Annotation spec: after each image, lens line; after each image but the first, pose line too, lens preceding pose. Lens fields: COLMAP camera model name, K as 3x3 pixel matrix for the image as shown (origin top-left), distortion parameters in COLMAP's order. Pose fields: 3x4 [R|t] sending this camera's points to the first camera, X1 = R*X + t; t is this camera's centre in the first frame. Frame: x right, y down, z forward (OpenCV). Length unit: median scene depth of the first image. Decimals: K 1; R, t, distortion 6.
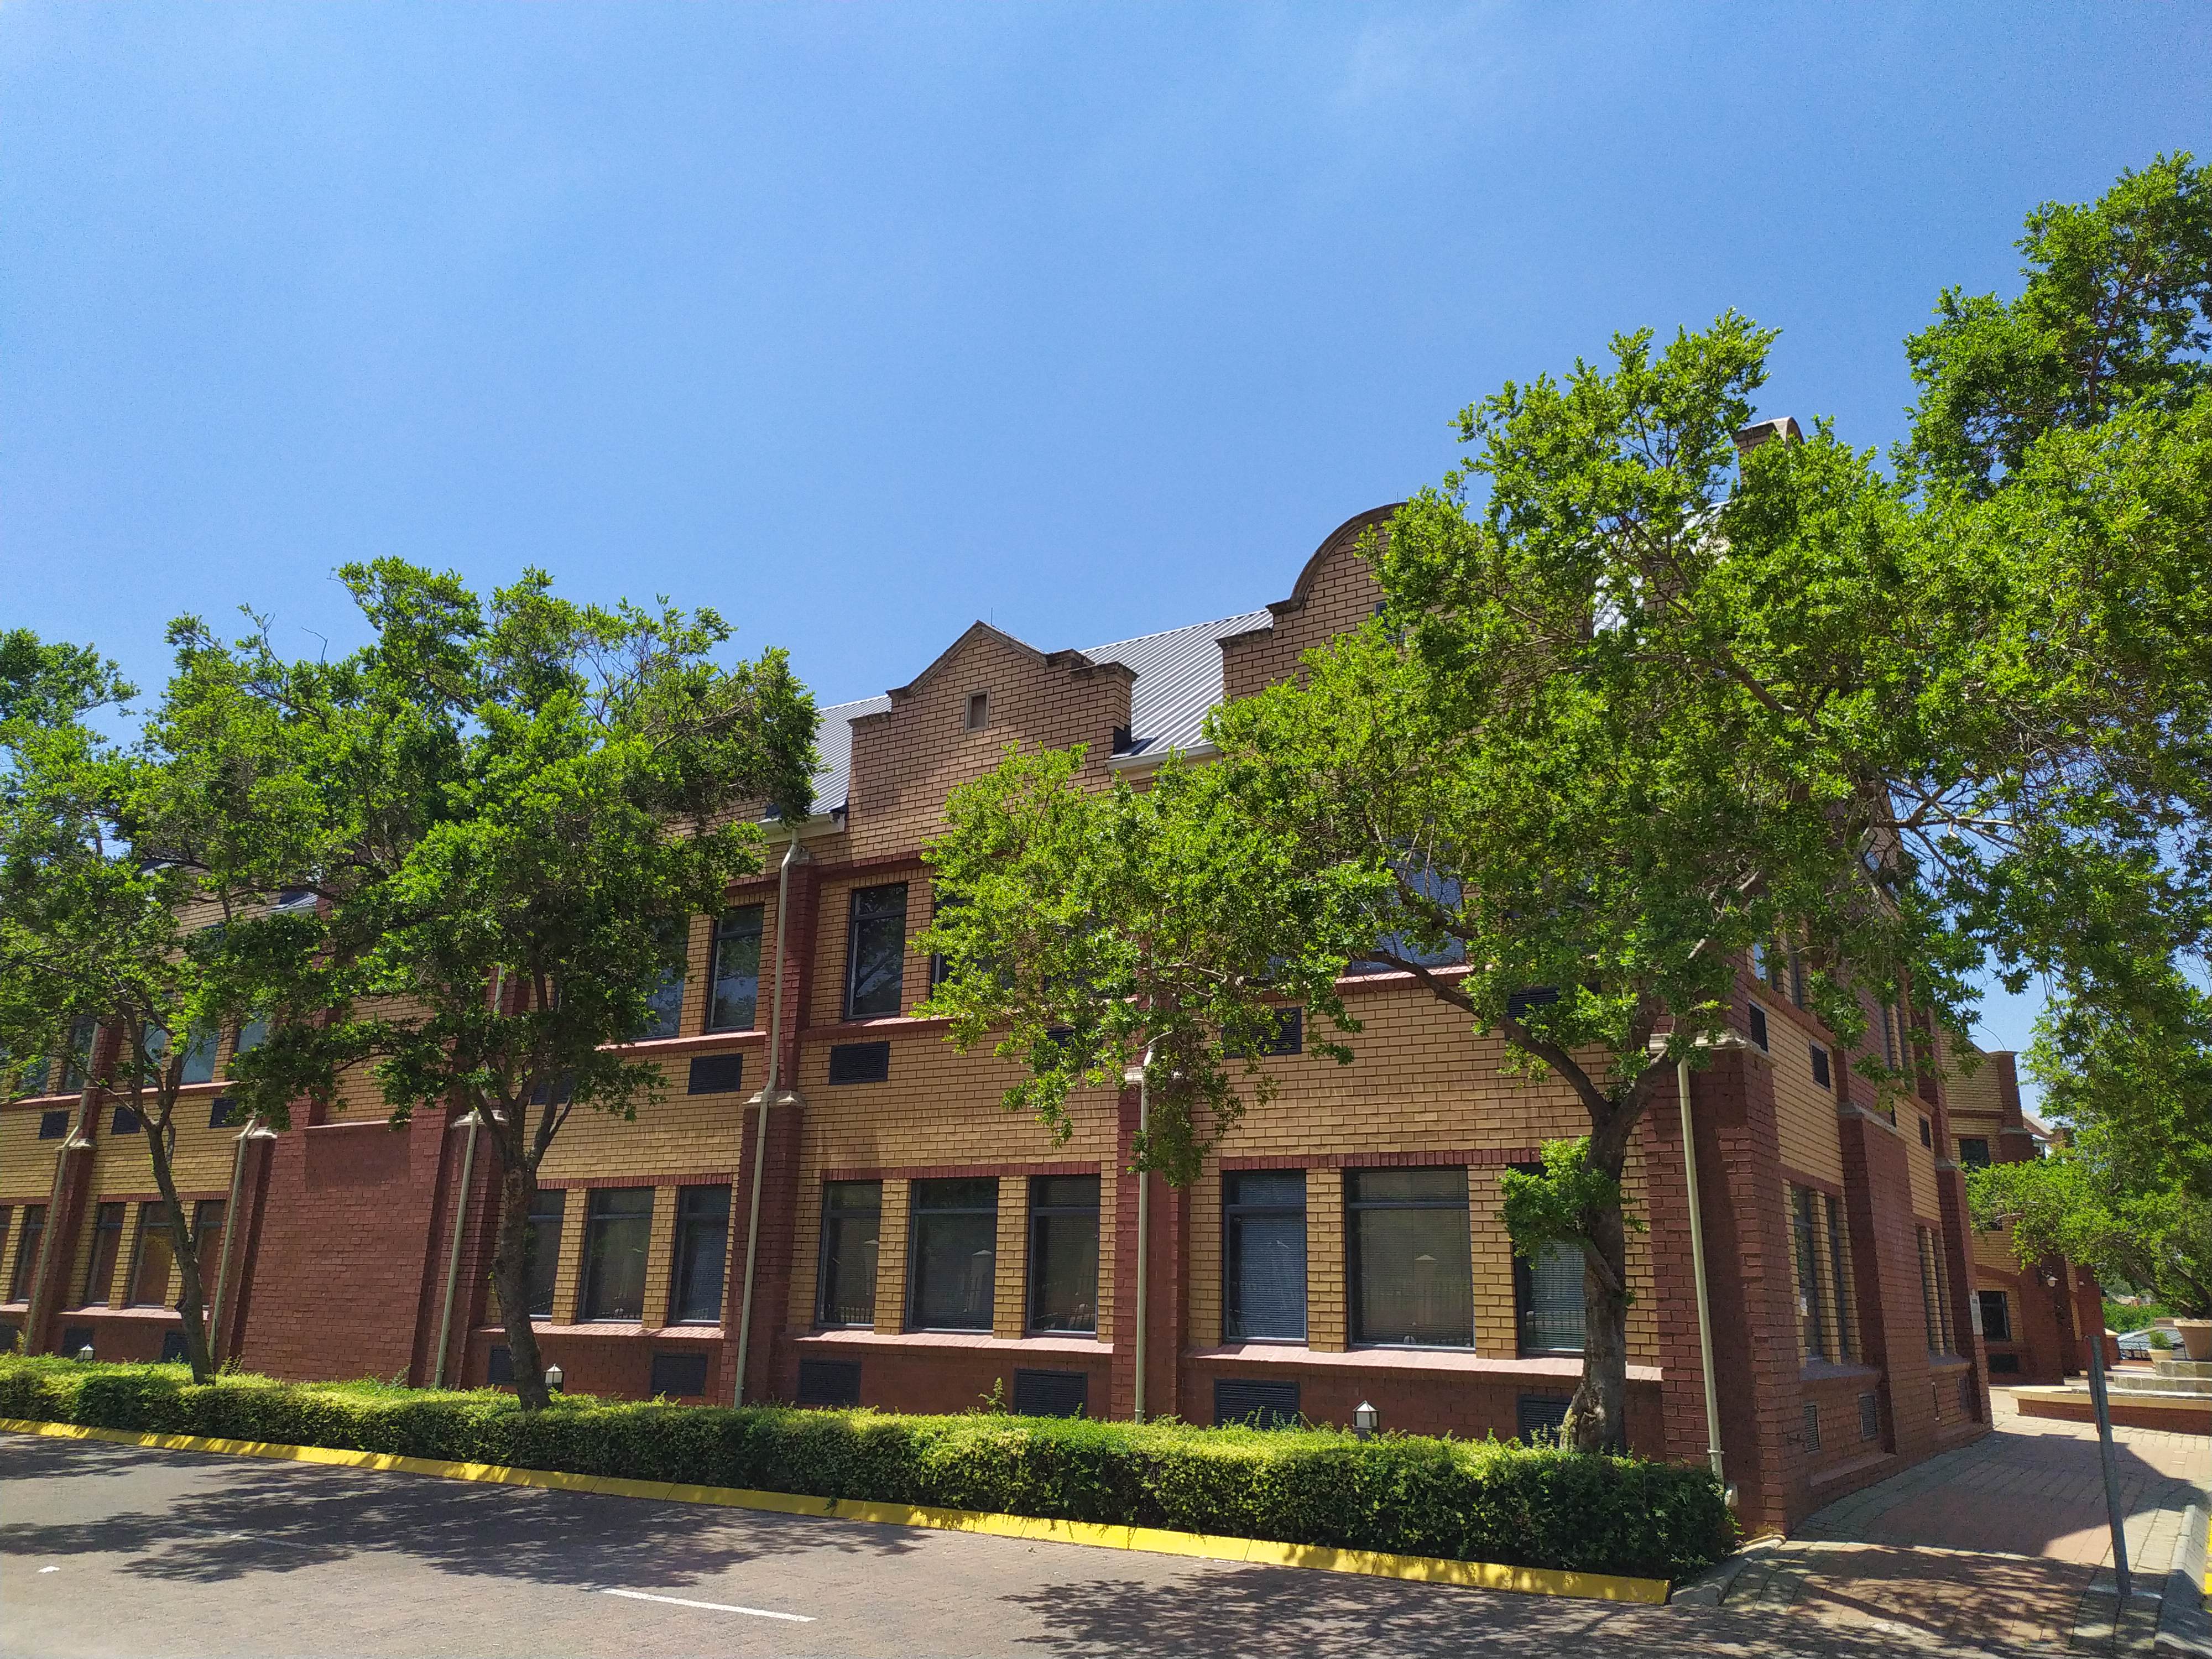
lens RADIAL K [[1663.8, 0, 1106.0], [0, 1663.8, 829.5], [0, 0, 1]] dist [0.066630, -0.095646]
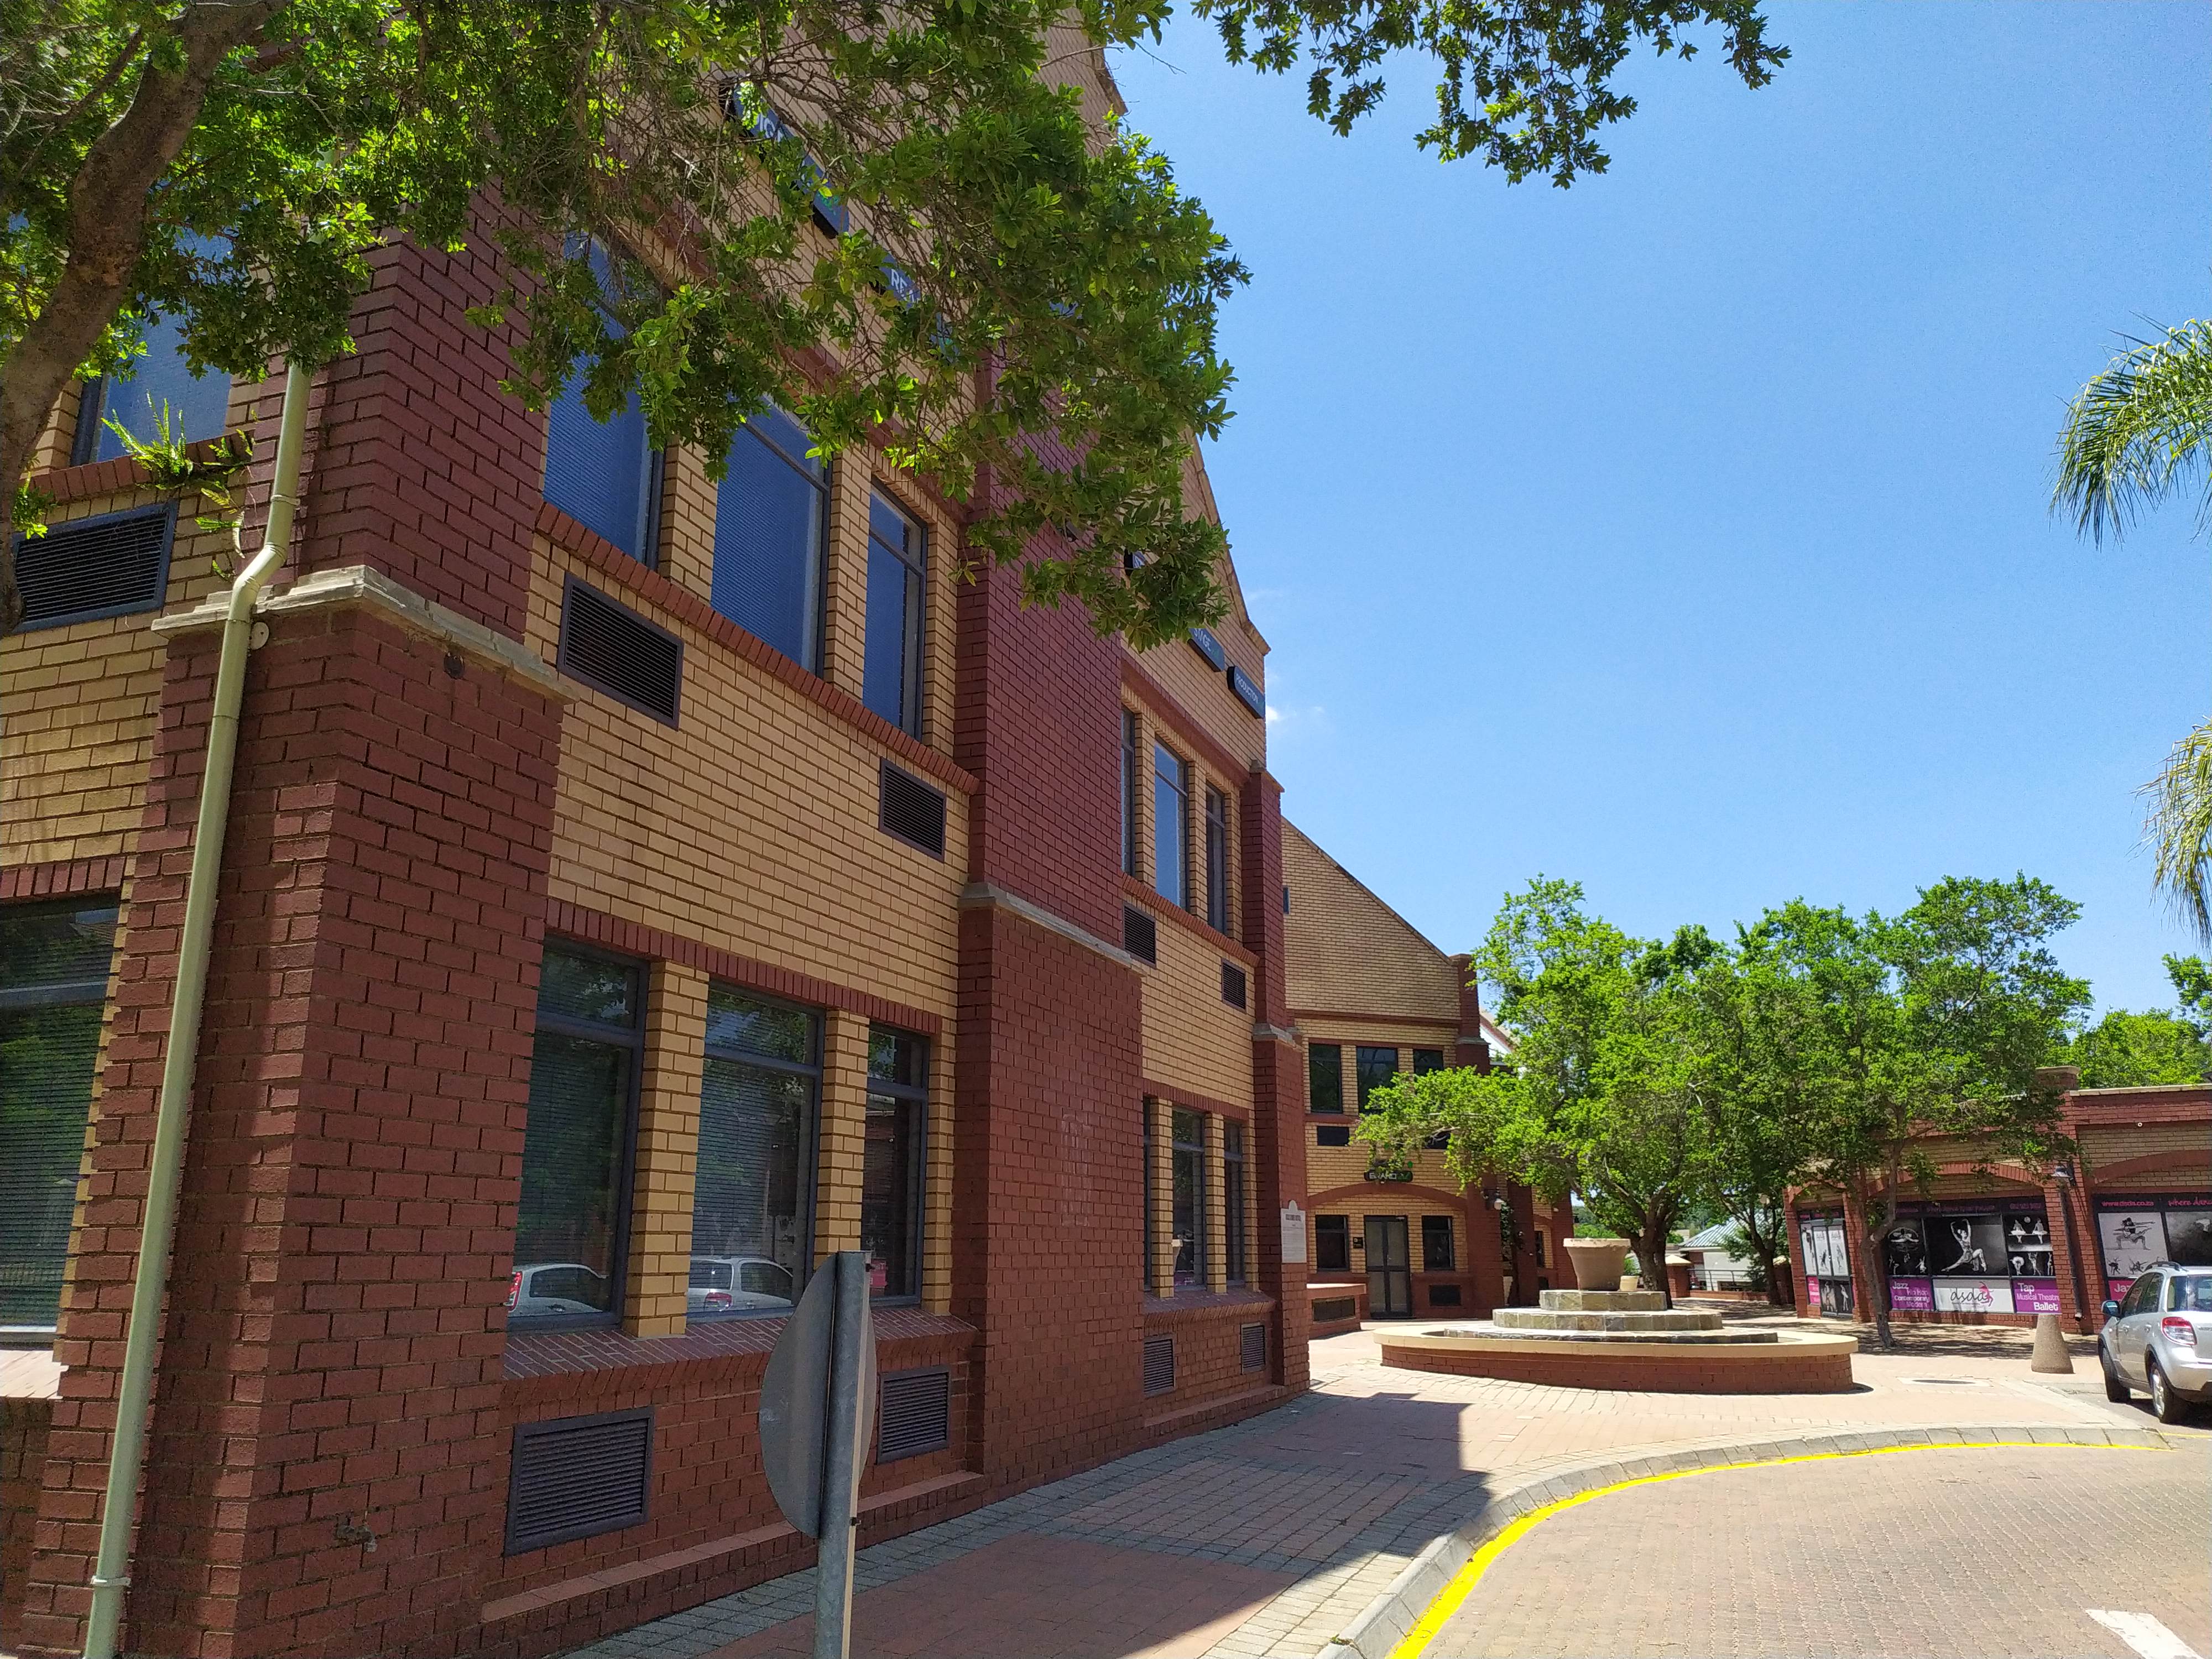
lens RADIAL K [[1654.5, 0, 1119.9], [0, 1654.5, 832.9], [0, 0, 1]] dist [0.074624, -0.102228]
pose [[0.973240, 0.031304, 0.227648, 0.188752], [-0.037480, 0.999036, 0.022856, 0.068769], [-0.226713, -0.030776, 0.973475, 0.219986]]
